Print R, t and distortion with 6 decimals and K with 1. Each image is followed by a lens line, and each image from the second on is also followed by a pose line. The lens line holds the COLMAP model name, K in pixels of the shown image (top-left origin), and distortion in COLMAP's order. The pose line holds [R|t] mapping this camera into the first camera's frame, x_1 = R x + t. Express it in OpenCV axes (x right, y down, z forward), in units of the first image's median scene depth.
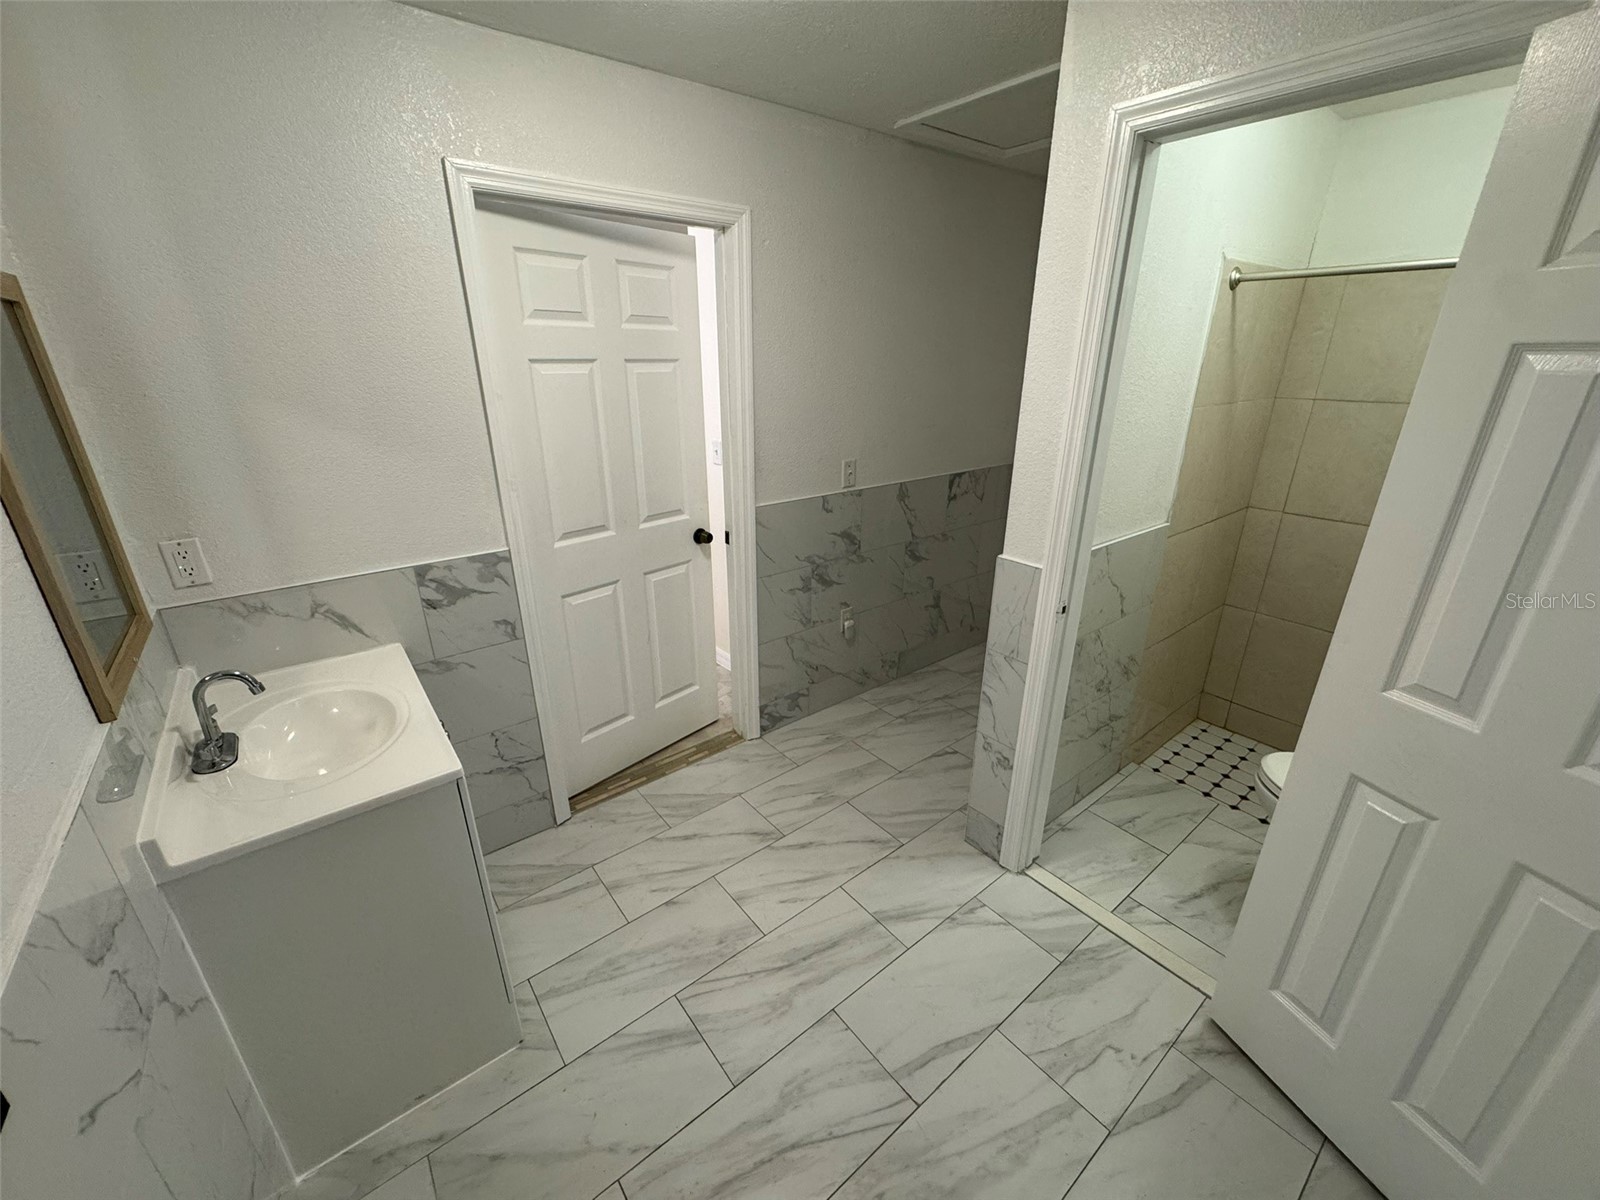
lens RADIAL K [[637.0, 0, 798.7], [0, 637.0, 596.2], [0, 0, 1]] dist [-0.003760, -0.000187]
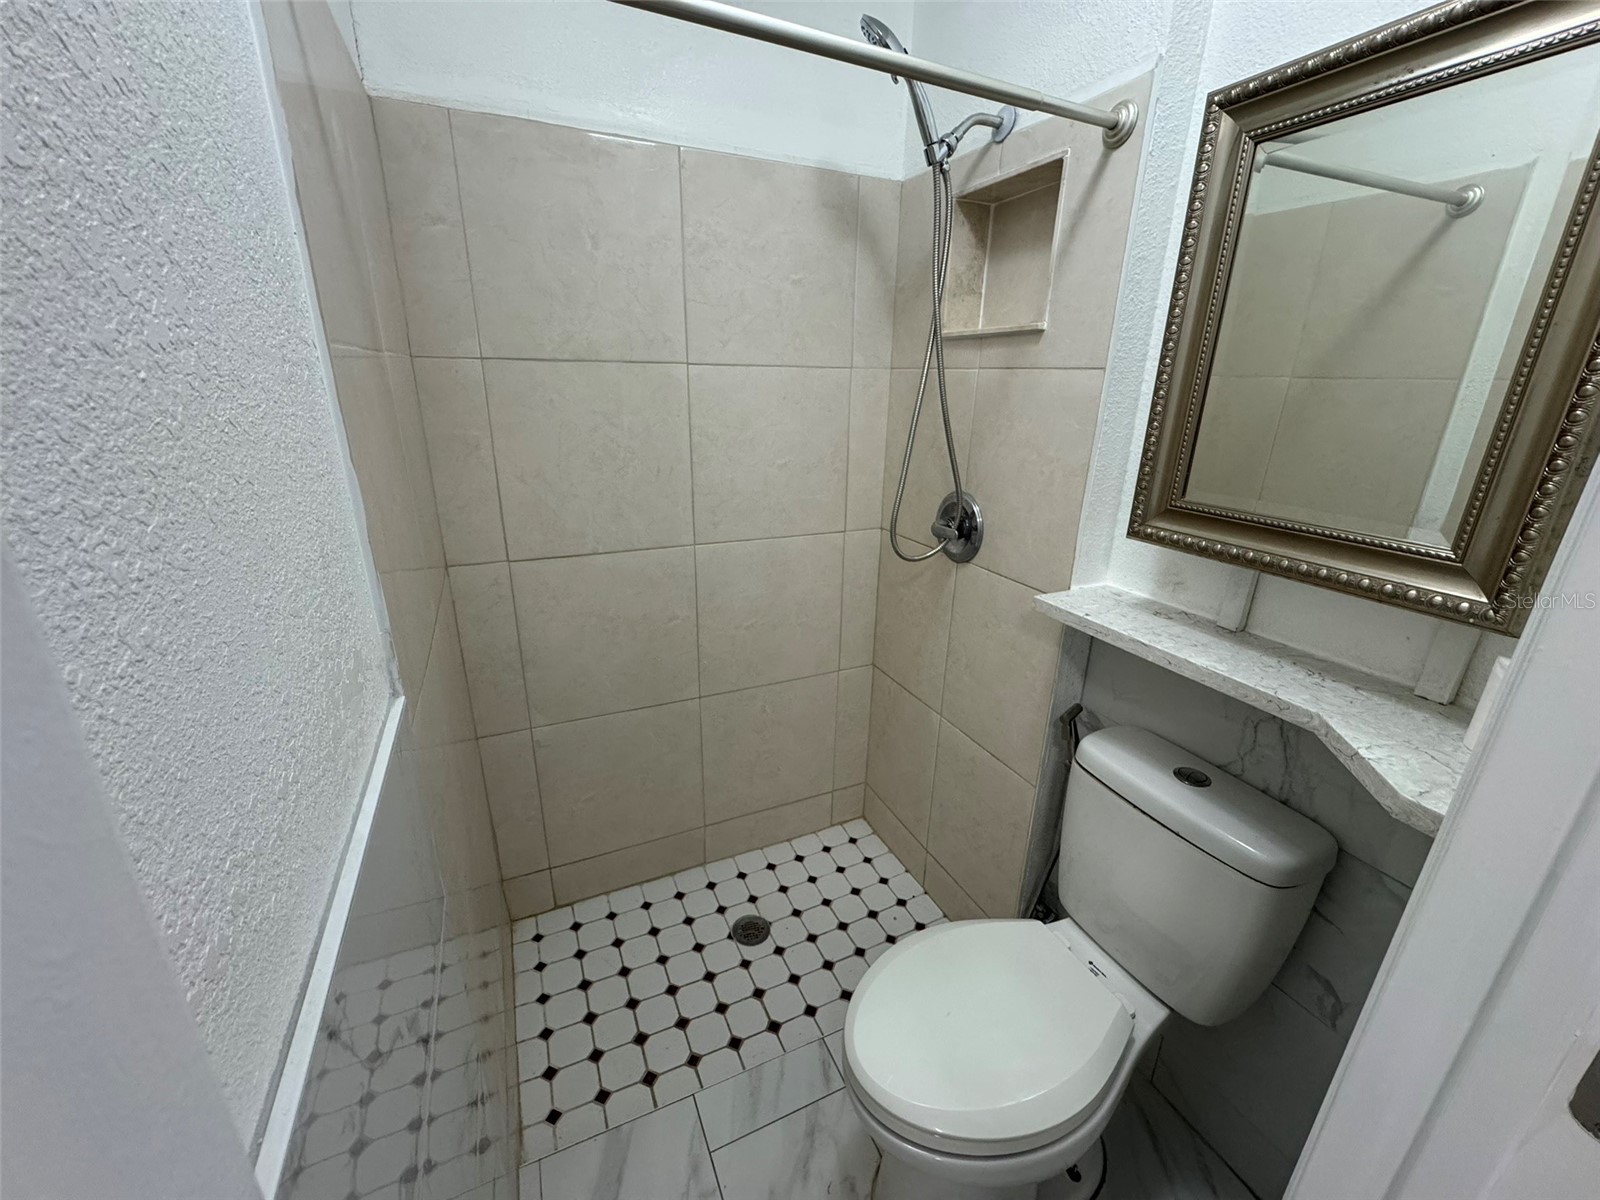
lens RADIAL K [[637.0, 0, 798.7], [0, 637.0, 596.2], [0, 0, 1]] dist [-0.003760, -0.000187]
pose [[0.240499, -0.308412, 0.920349, 0.396072], [0.328615, 0.918057, 0.221773, -0.196130], [-0.913330, 0.249104, 0.322141, 0.799770]]
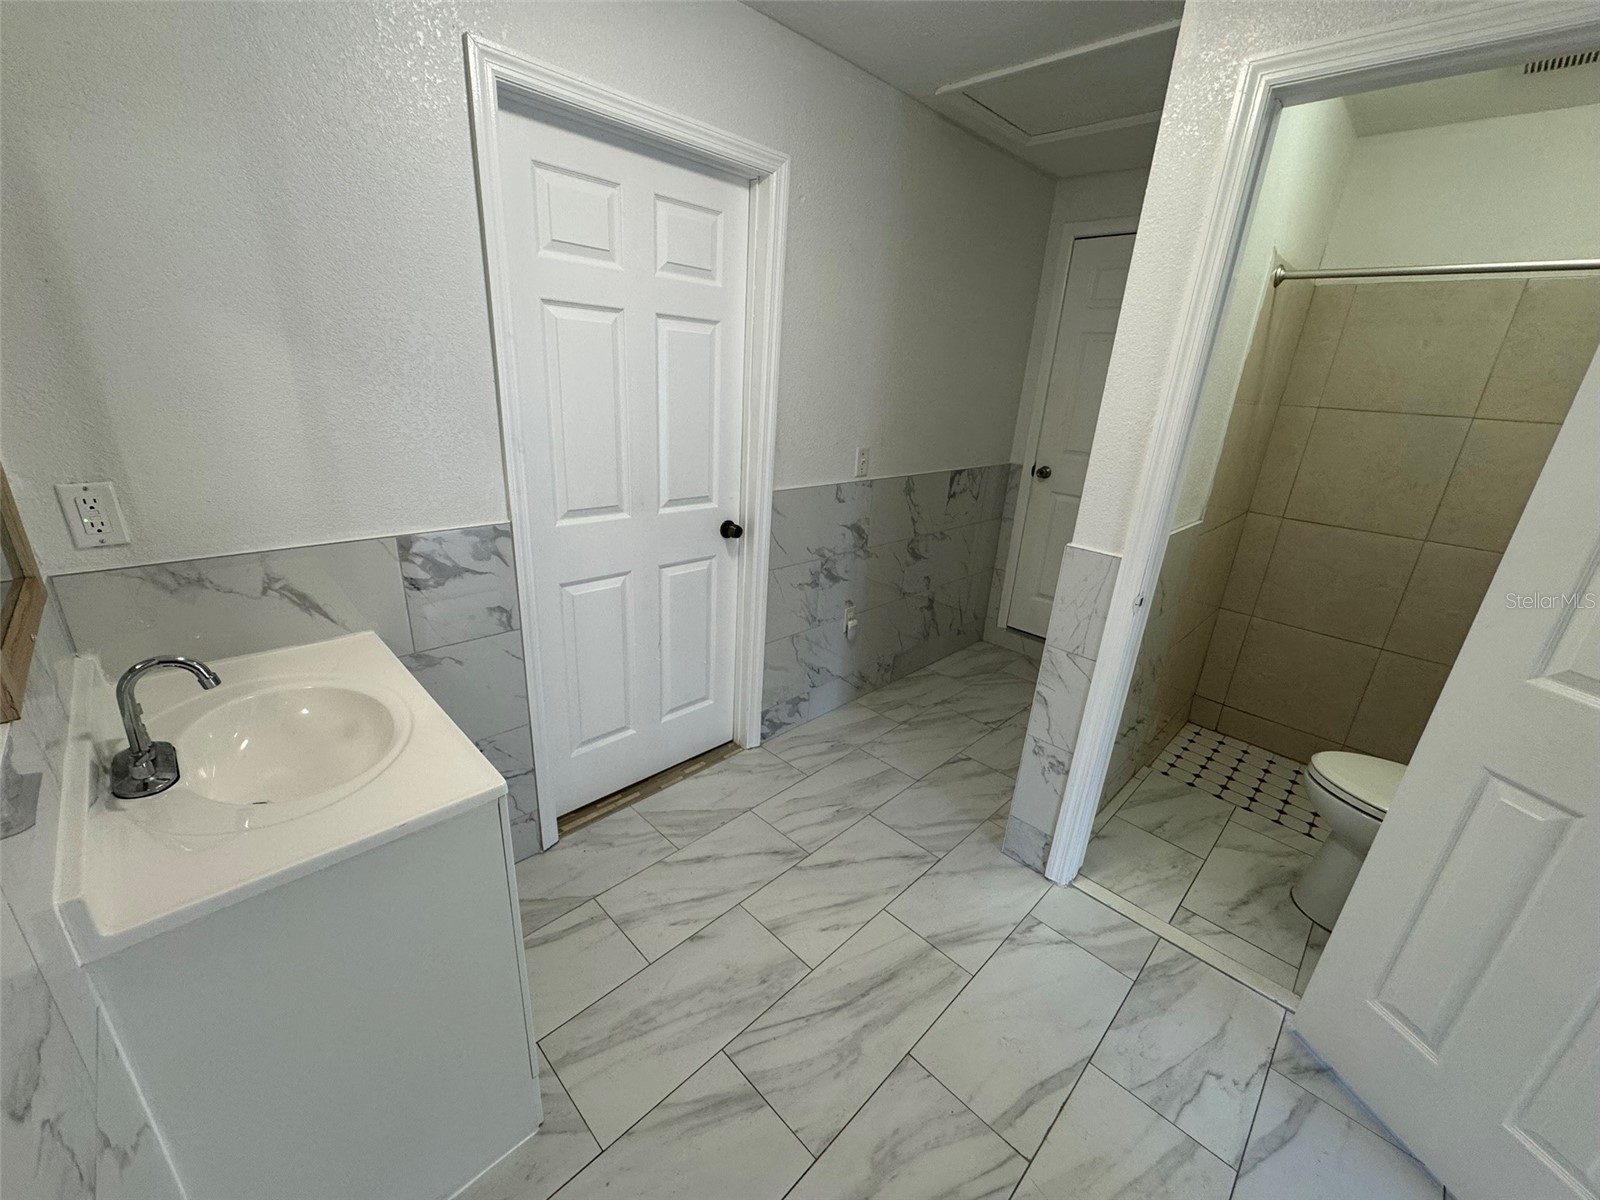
lens RADIAL K [[637.0, 0, 798.7], [0, 637.0, 596.2], [0, 0, 1]] dist [-0.003760, -0.000187]
pose [[0.991383, 0.017437, 0.129832, -0.190756], [-0.015005, 0.999694, -0.019688, 0.035894], [-0.130136, 0.017570, 0.991341, 0.124090]]
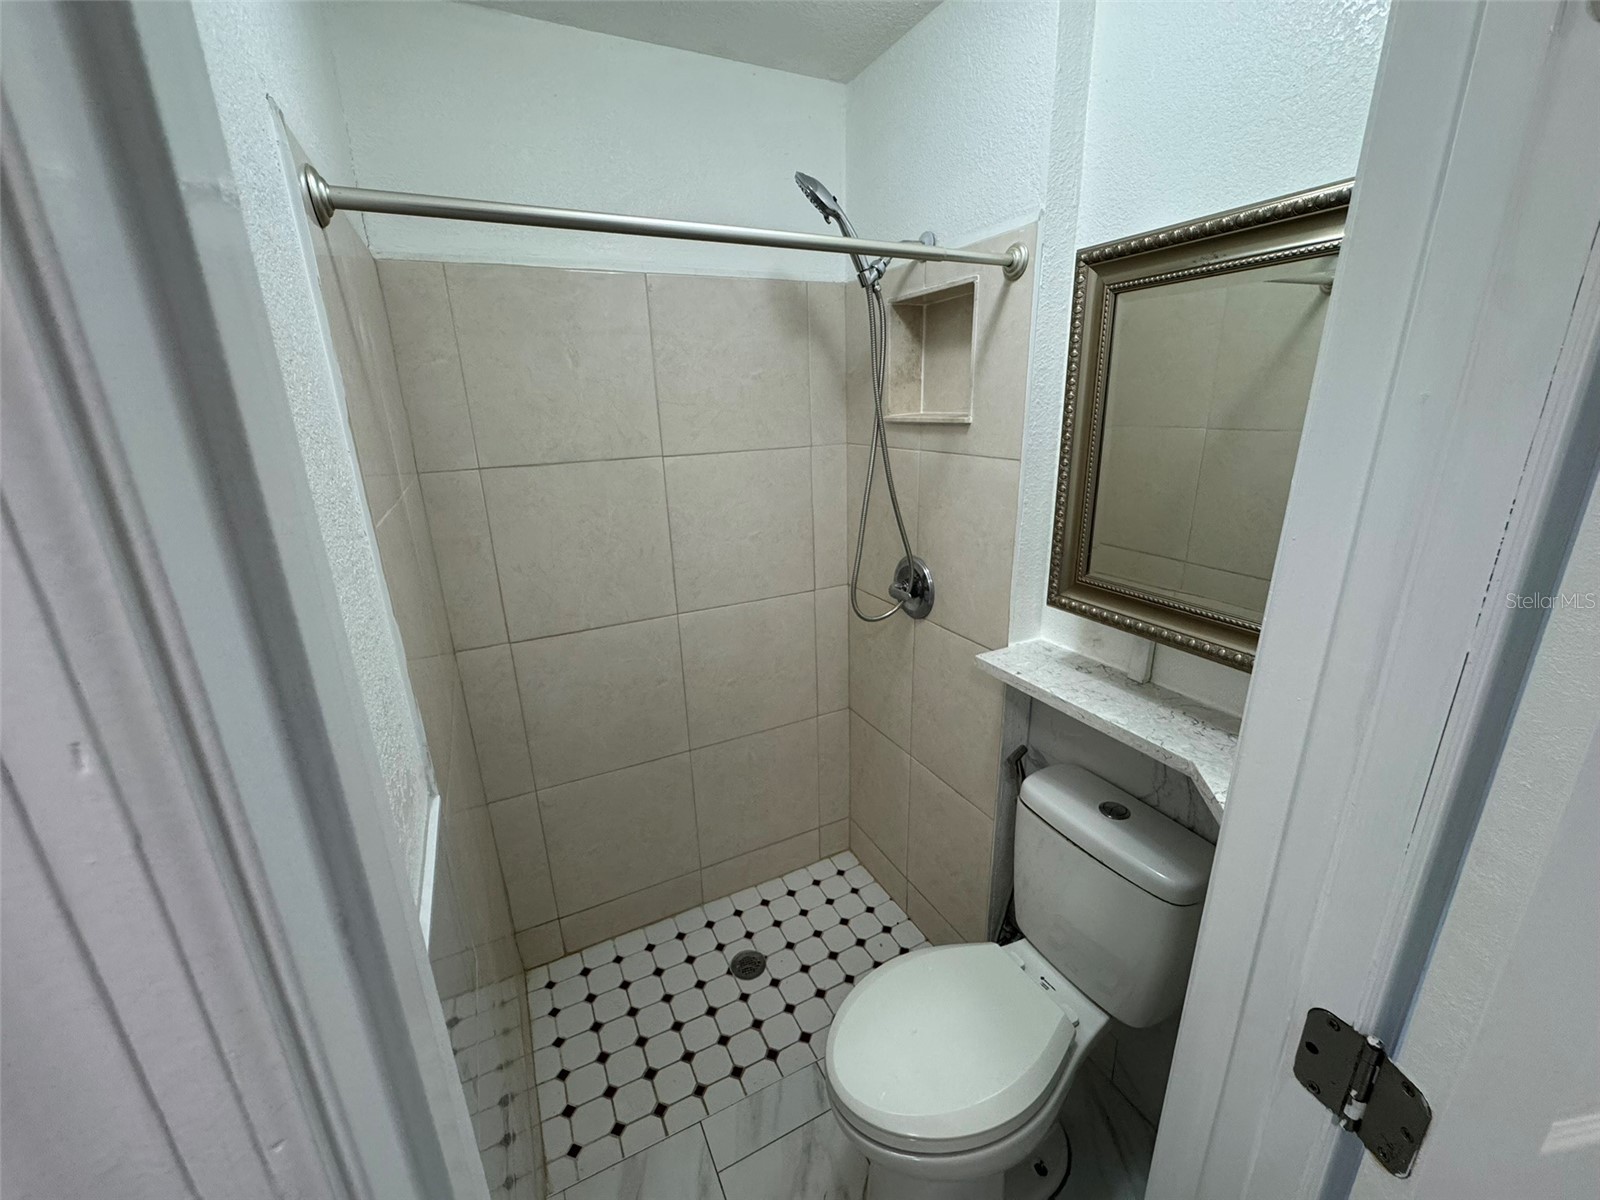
lens RADIAL K [[637.0, 0, 798.7], [0, 637.0, 596.2], [0, 0, 1]] dist [-0.003760, -0.000187]
pose [[0.209779, -0.293355, 0.932704, 0.336226], [0.376195, 0.904711, 0.199939, -0.261225], [-0.902480, 0.308936, 0.300148, 0.732330]]
